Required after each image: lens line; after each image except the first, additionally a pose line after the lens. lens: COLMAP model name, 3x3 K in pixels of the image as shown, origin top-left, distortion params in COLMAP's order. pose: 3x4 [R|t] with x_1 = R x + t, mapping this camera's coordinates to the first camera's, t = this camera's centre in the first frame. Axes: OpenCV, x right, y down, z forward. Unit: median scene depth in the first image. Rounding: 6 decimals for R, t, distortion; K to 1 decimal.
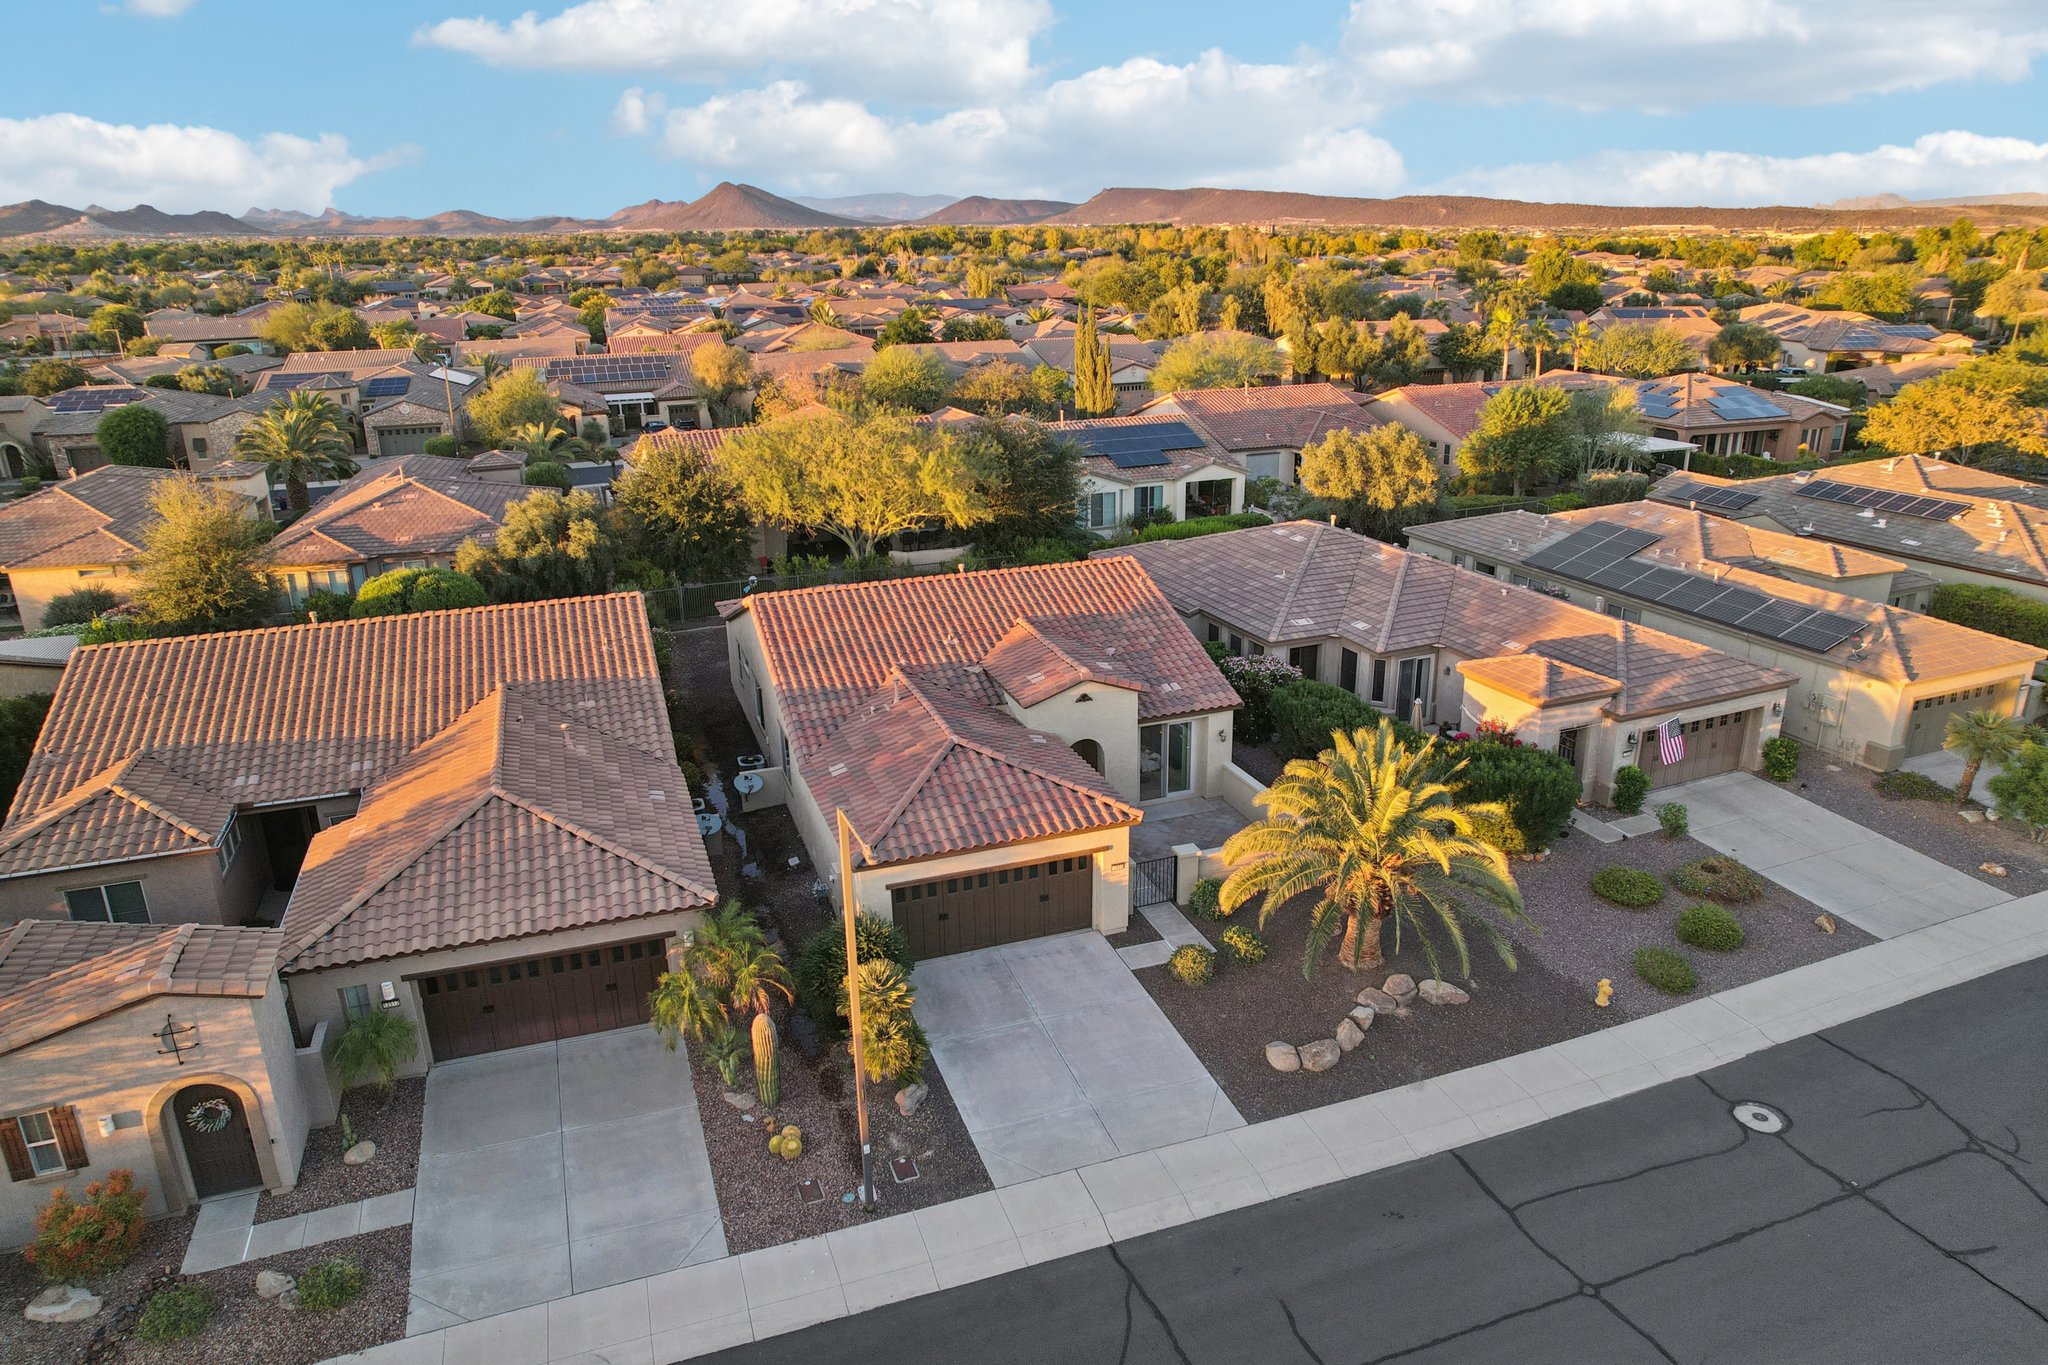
lens RADIAL K [[1311.7, 0, 1028.0], [0, 1311.7, 686.2], [0, 0, 1]] dist [-0.078135, 0.070714]
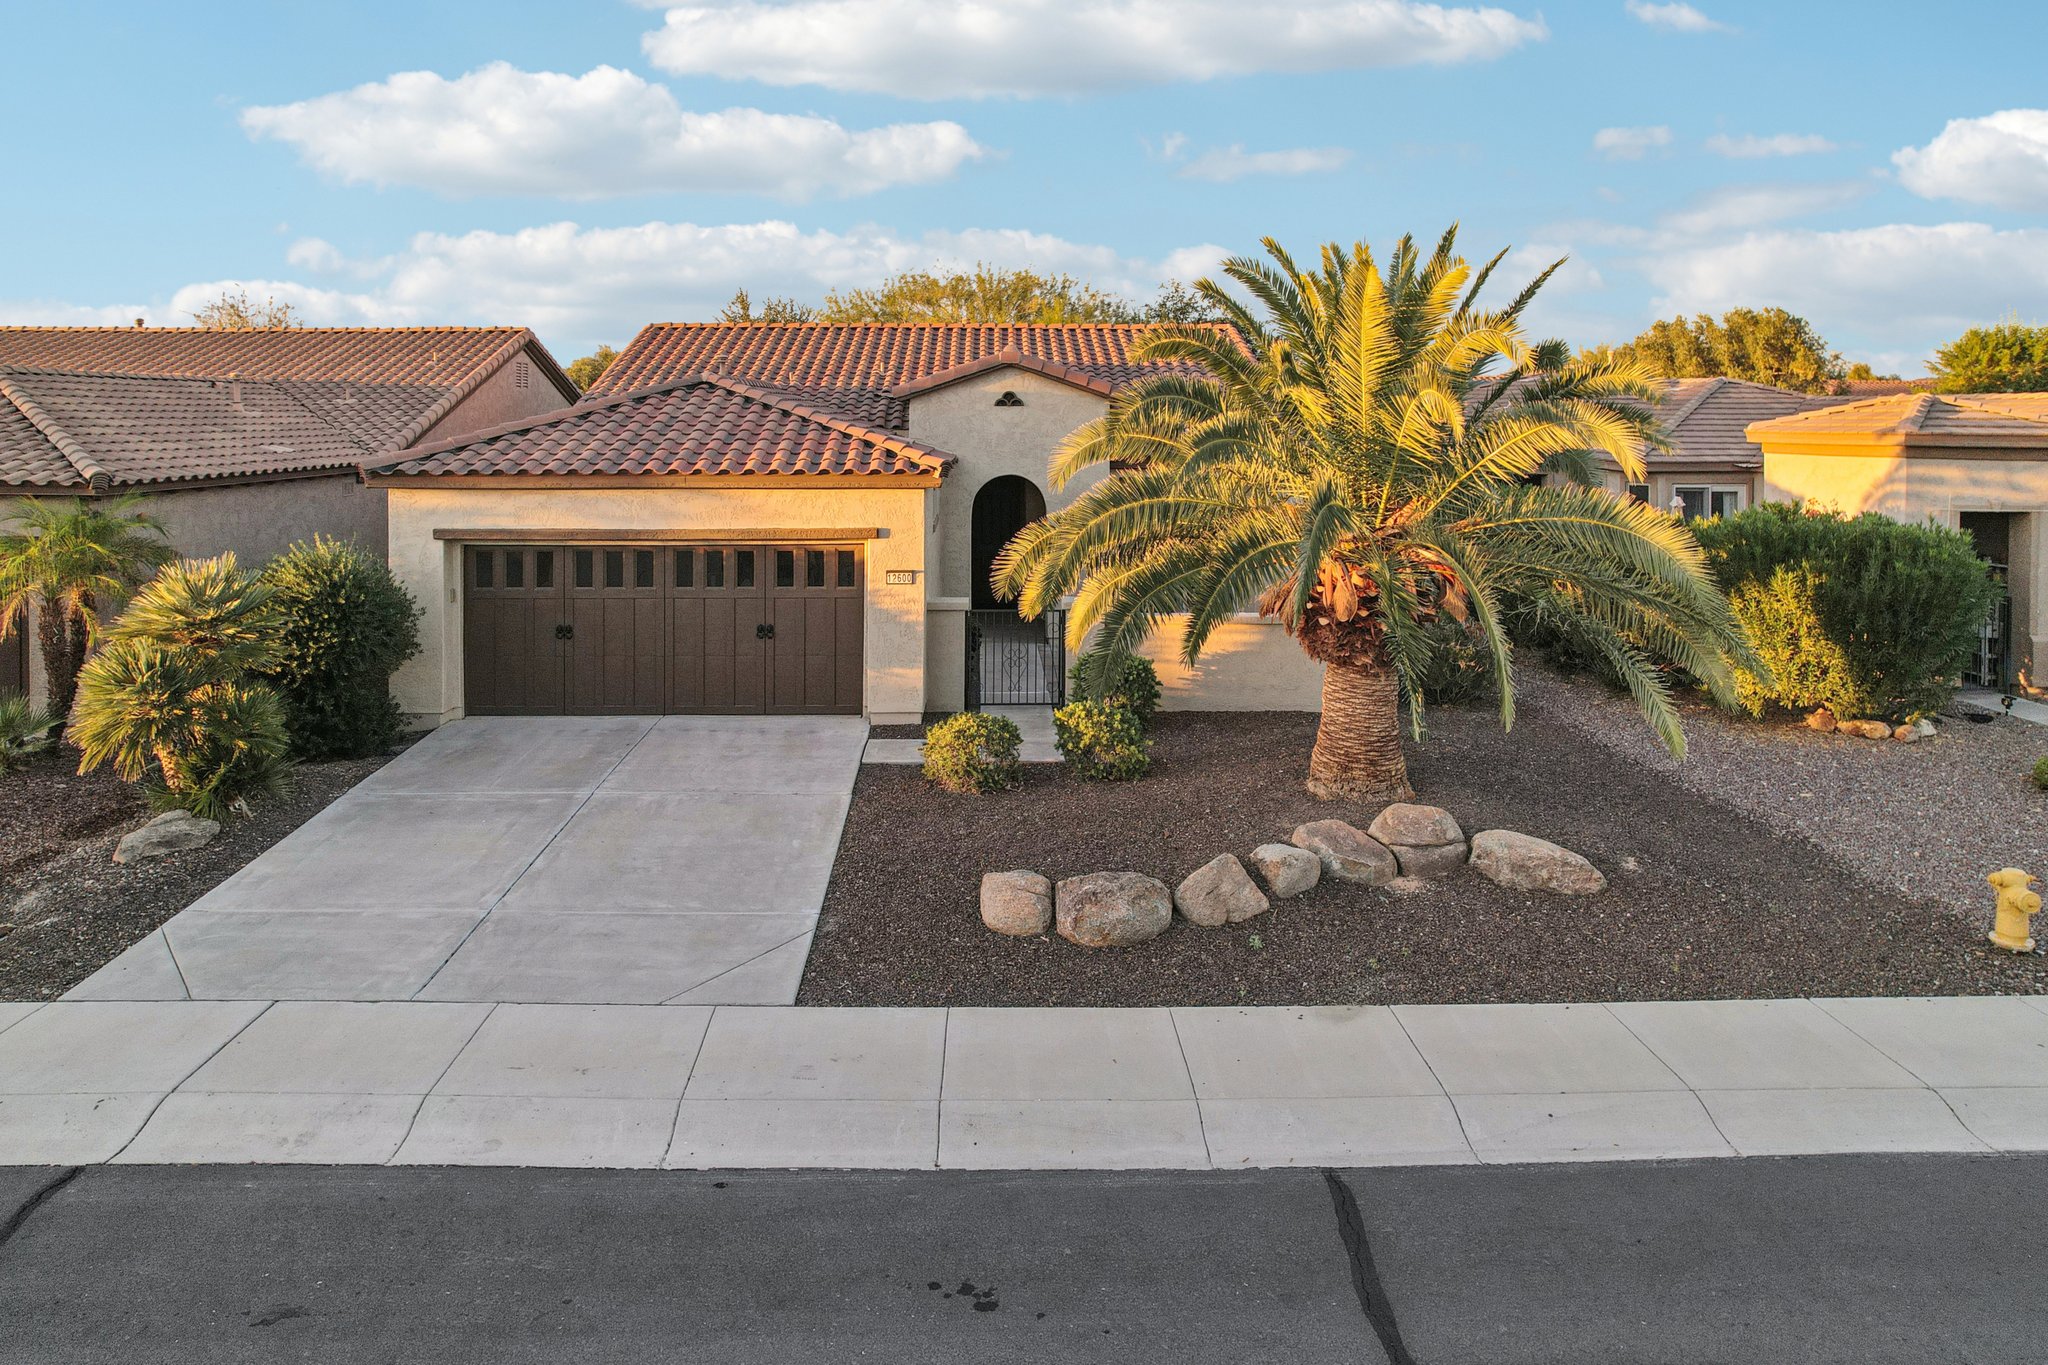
lens RADIAL K [[1372.4, 0, 1035.8], [0, 1372.4, 470.6], [0, 0, 1]] dist [-0.021723, -0.005928]
pose [[0.951036, 0.031470, -0.307474, 0.237699], [-0.118920, 0.955479, -0.270034, 0.200135], [0.285287, 0.293377, 0.912437, 0.436196]]
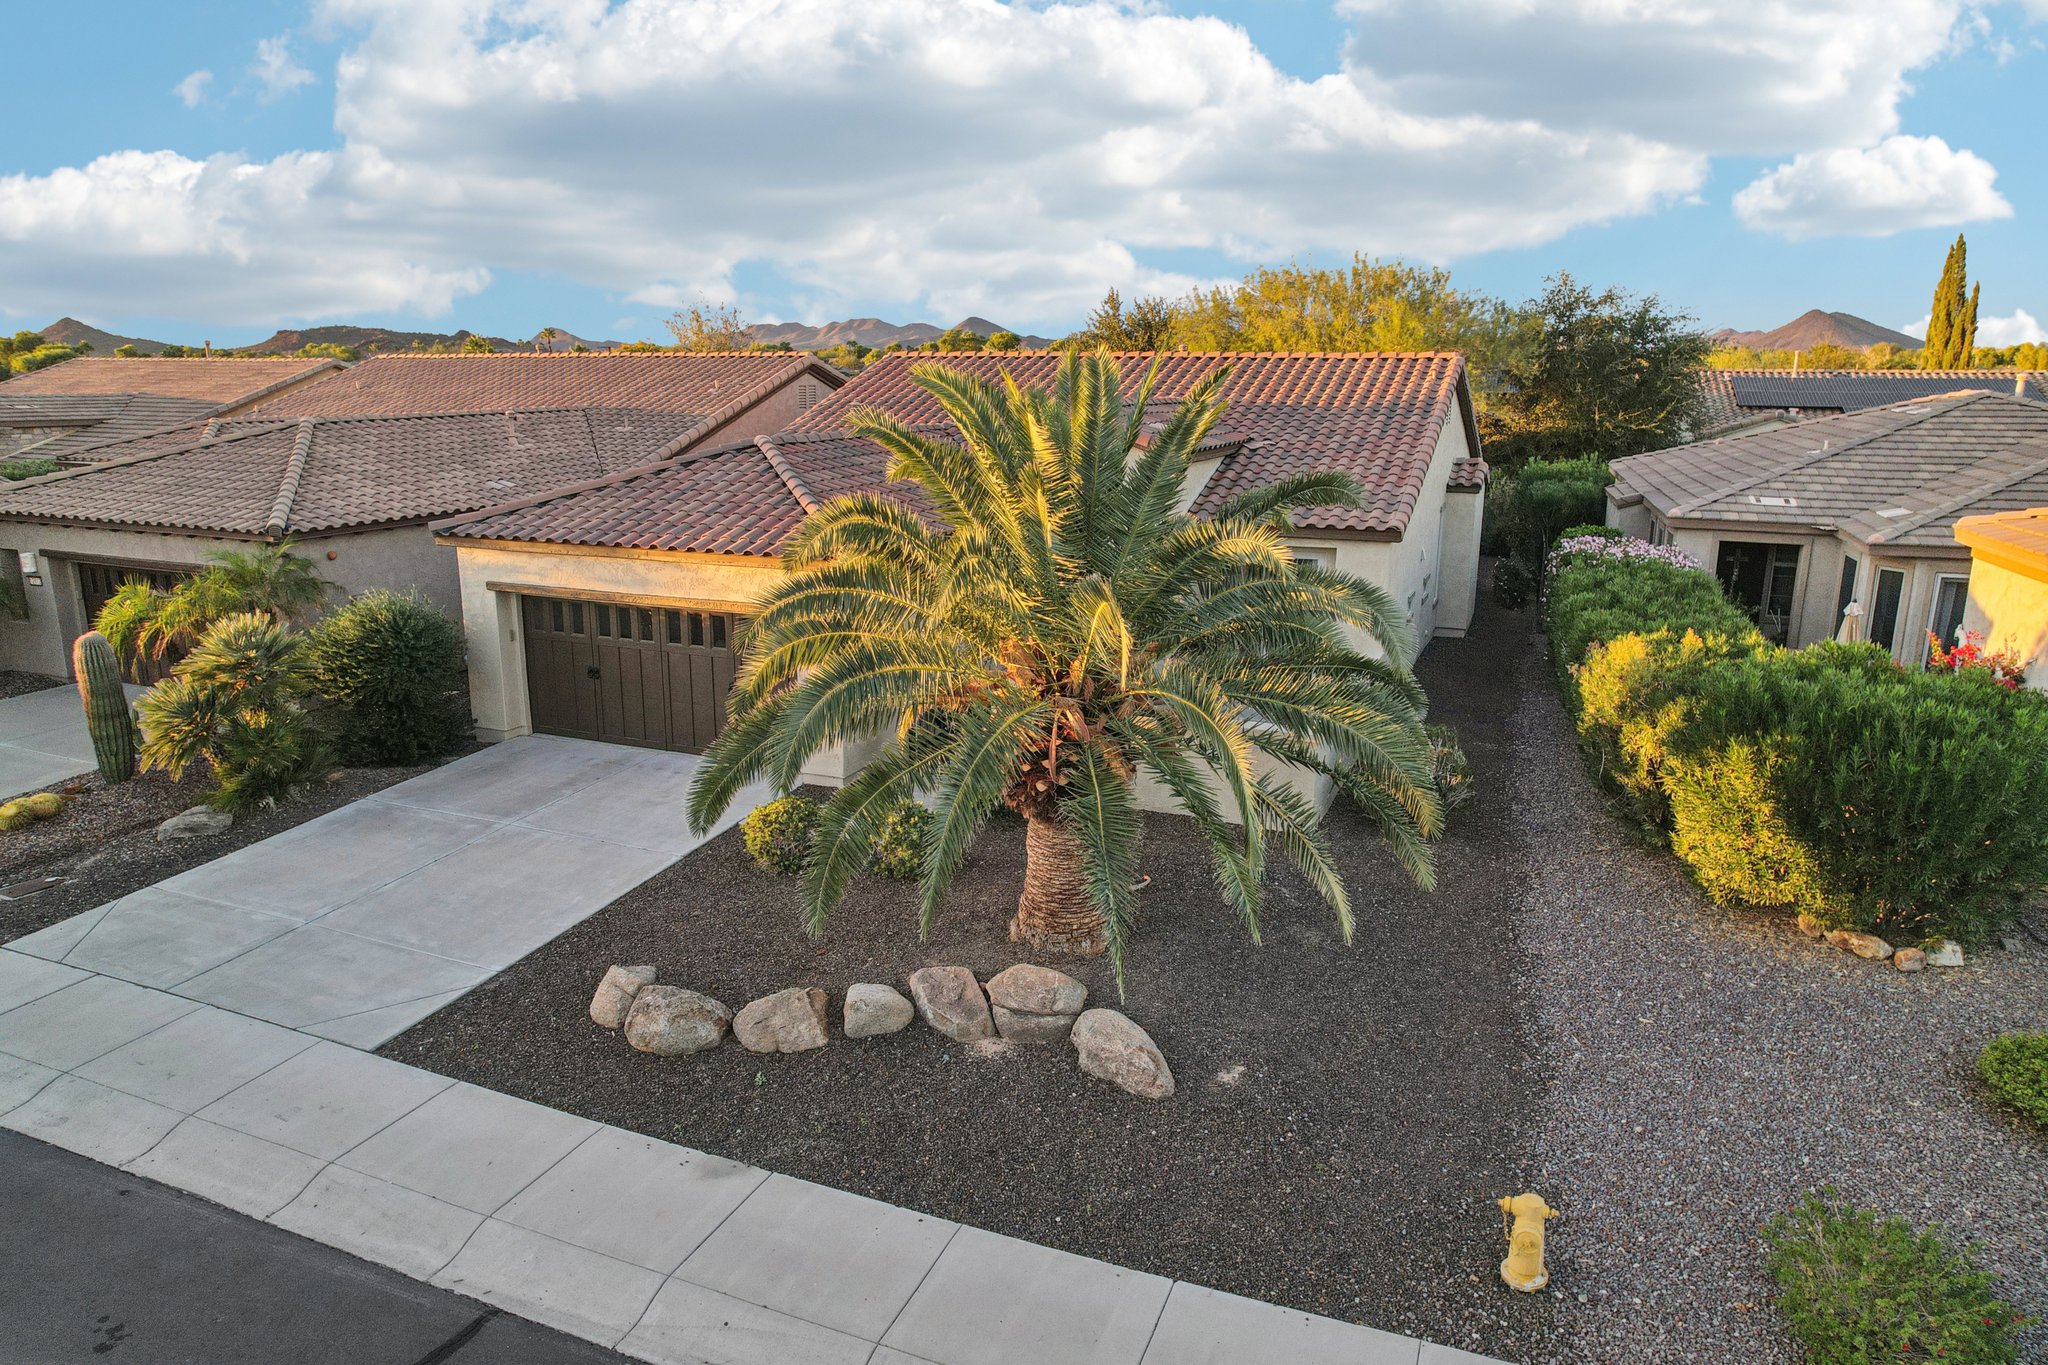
lens RADIAL K [[1324.9, 0, 1035.4], [0, 1324.9, 691.4], [0, 0, 1]] dist [-0.068346, 0.054985]
pose [[0.738415, 0.180328, -0.649789, 0.418781], [-0.237314, 0.971433, -0.000092, 0.112346], [0.631210, 0.154272, 0.760114, 0.541427]]
